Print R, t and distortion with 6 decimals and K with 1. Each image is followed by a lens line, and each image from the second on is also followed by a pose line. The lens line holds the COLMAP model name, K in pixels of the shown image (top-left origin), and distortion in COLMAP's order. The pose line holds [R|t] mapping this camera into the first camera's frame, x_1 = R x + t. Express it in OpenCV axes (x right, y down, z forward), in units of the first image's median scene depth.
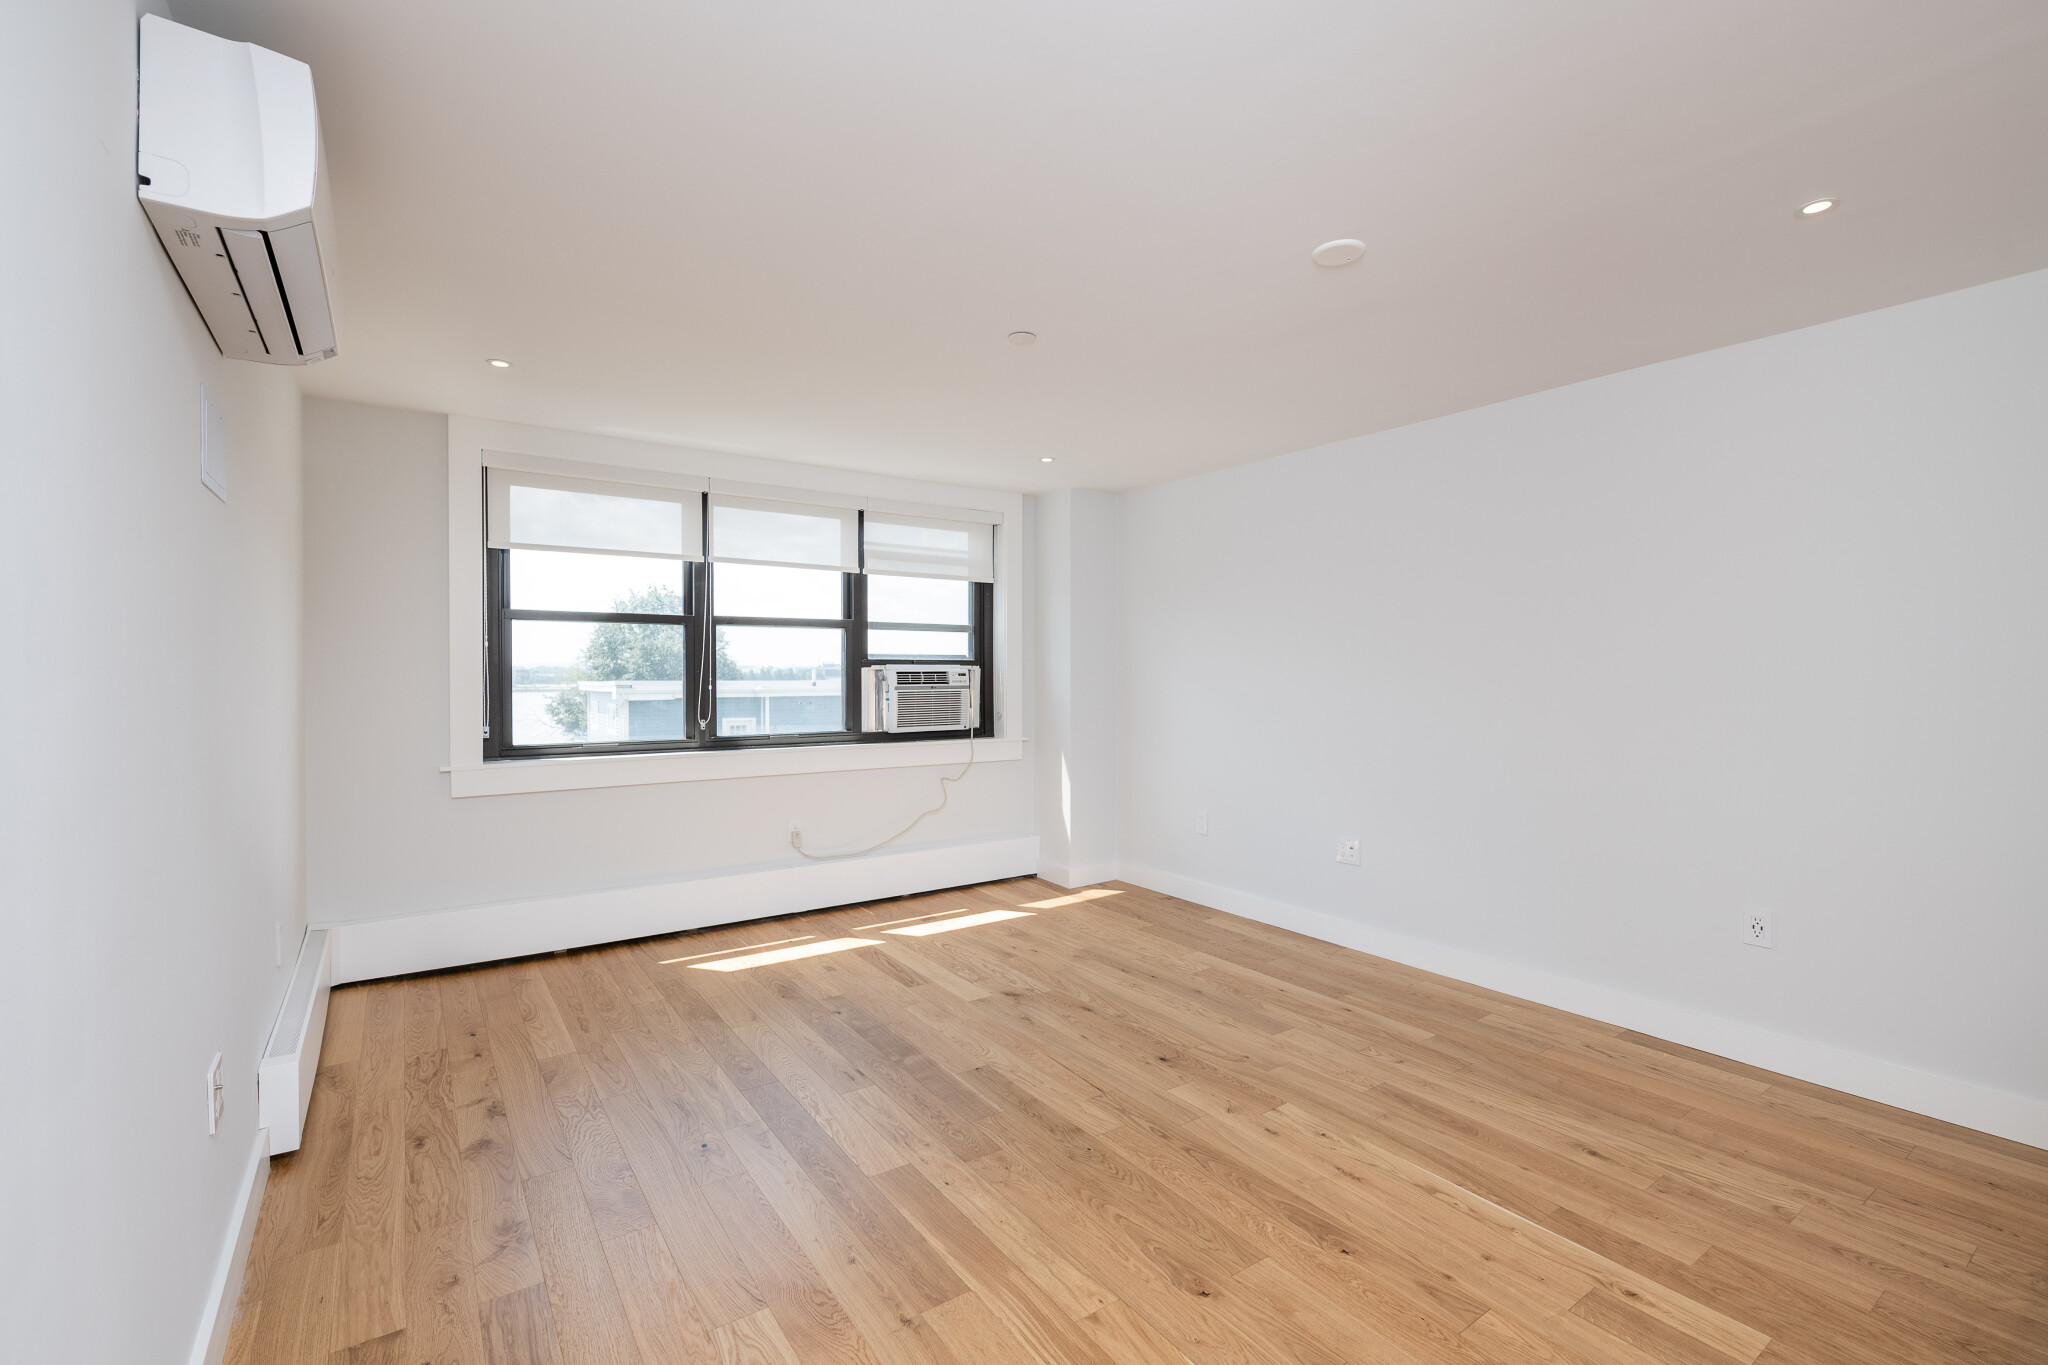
lens RADIAL K [[896.0, 0, 1033.4], [0, 896.0, 675.9], [0, 0, 1]] dist [-0.000388, -0.000709]
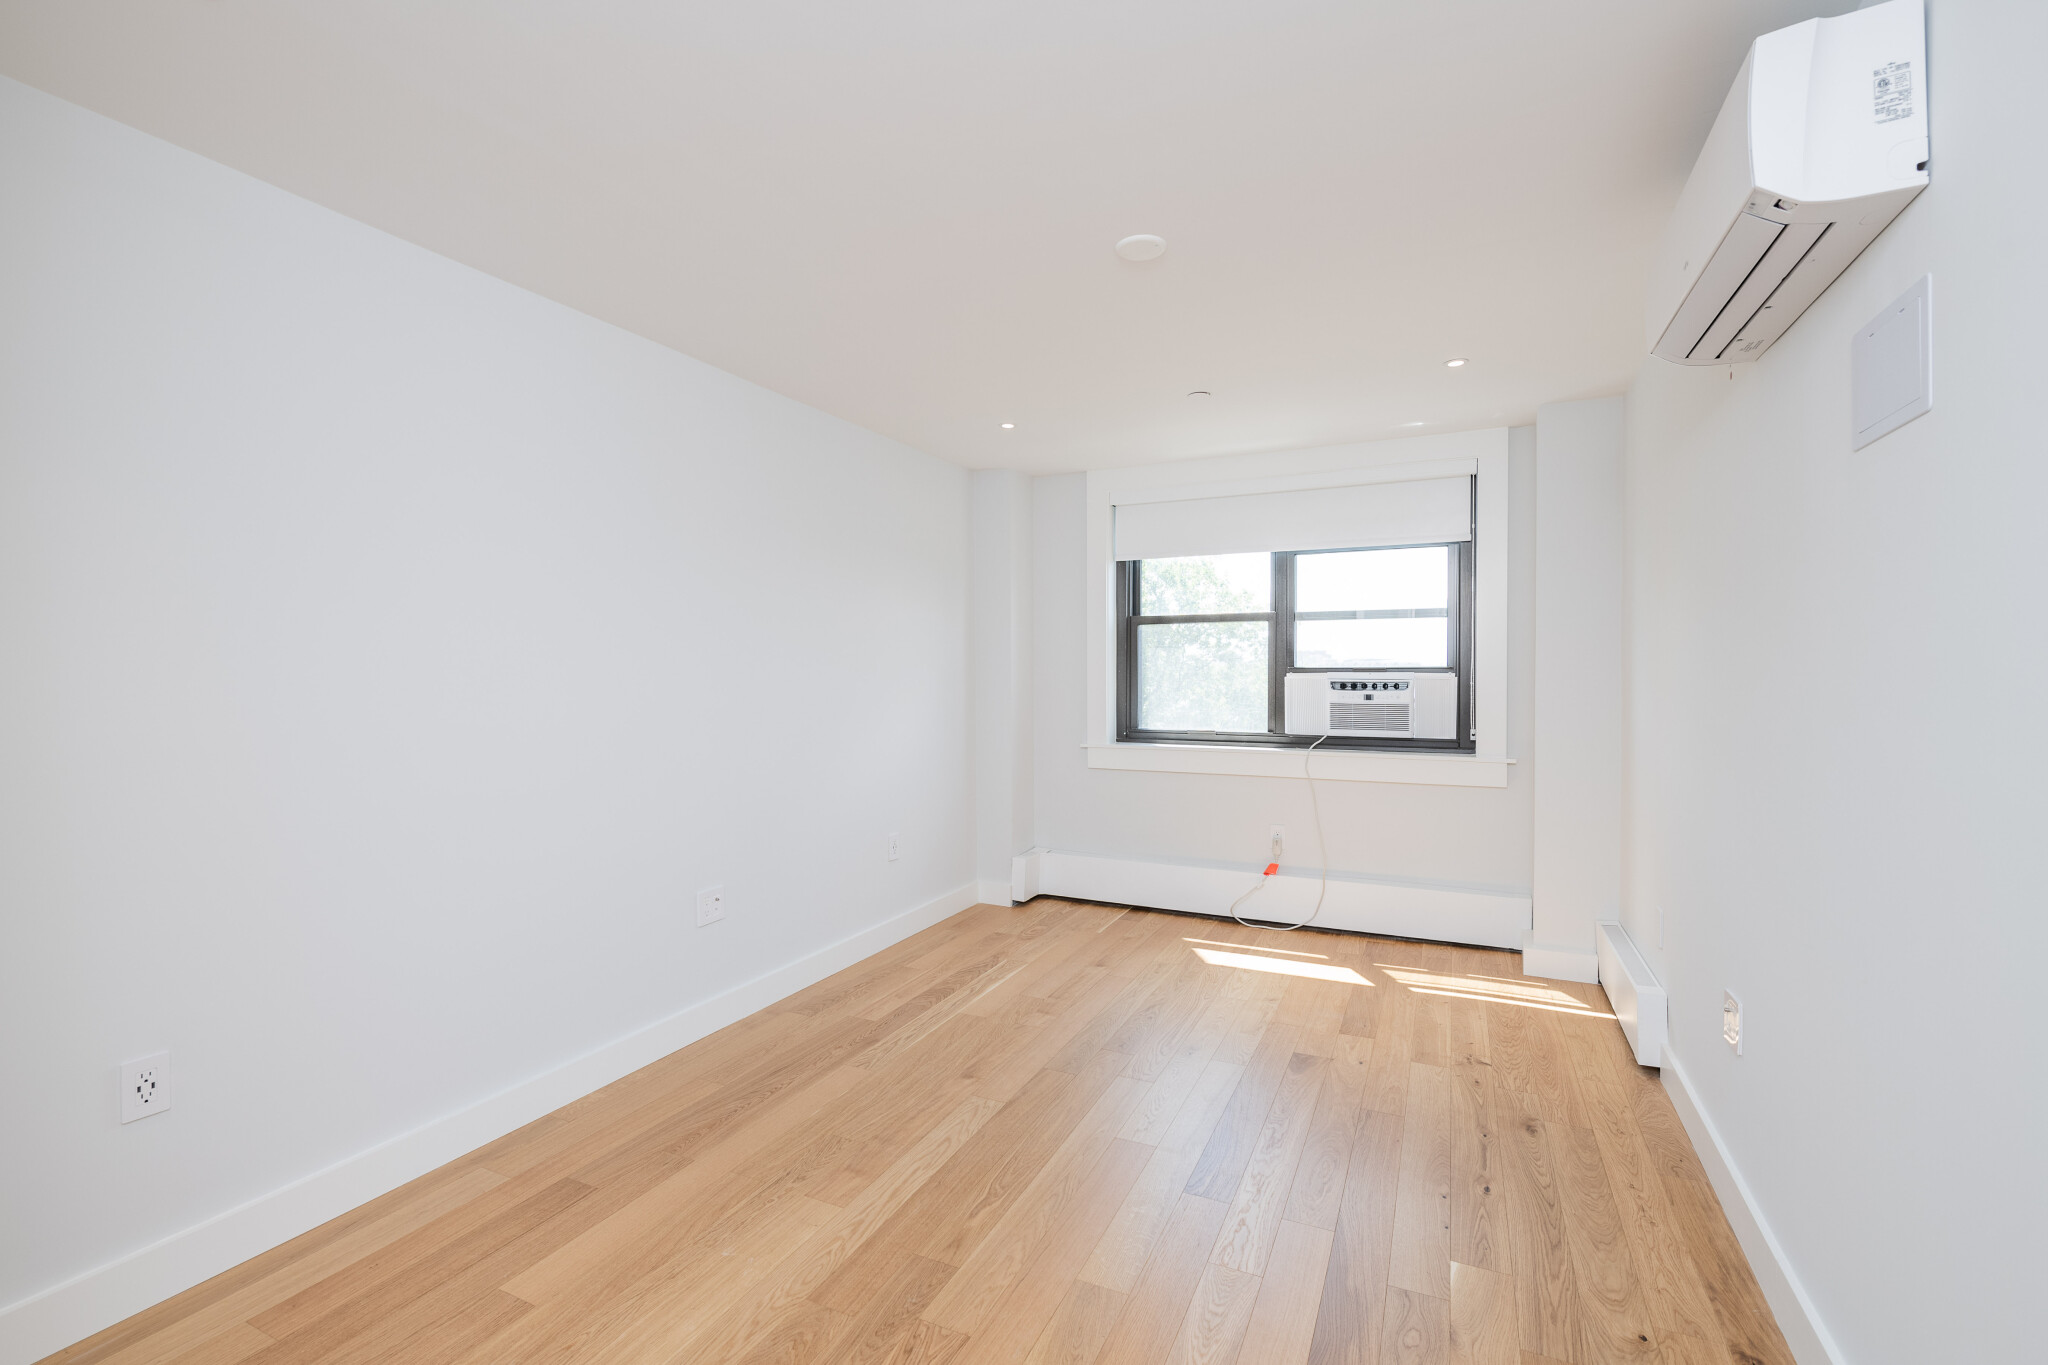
lens RADIAL K [[896.0, 0, 1033.4], [0, 896.0, 675.9], [0, 0, 1]] dist [-0.000388, -0.000709]
pose [[0.488910, 0.003663, -0.872326, 0.441288], [0.000129, 0.999991, 0.004272, -0.001142], [0.872334, -0.002201, 0.488905, 0.311466]]
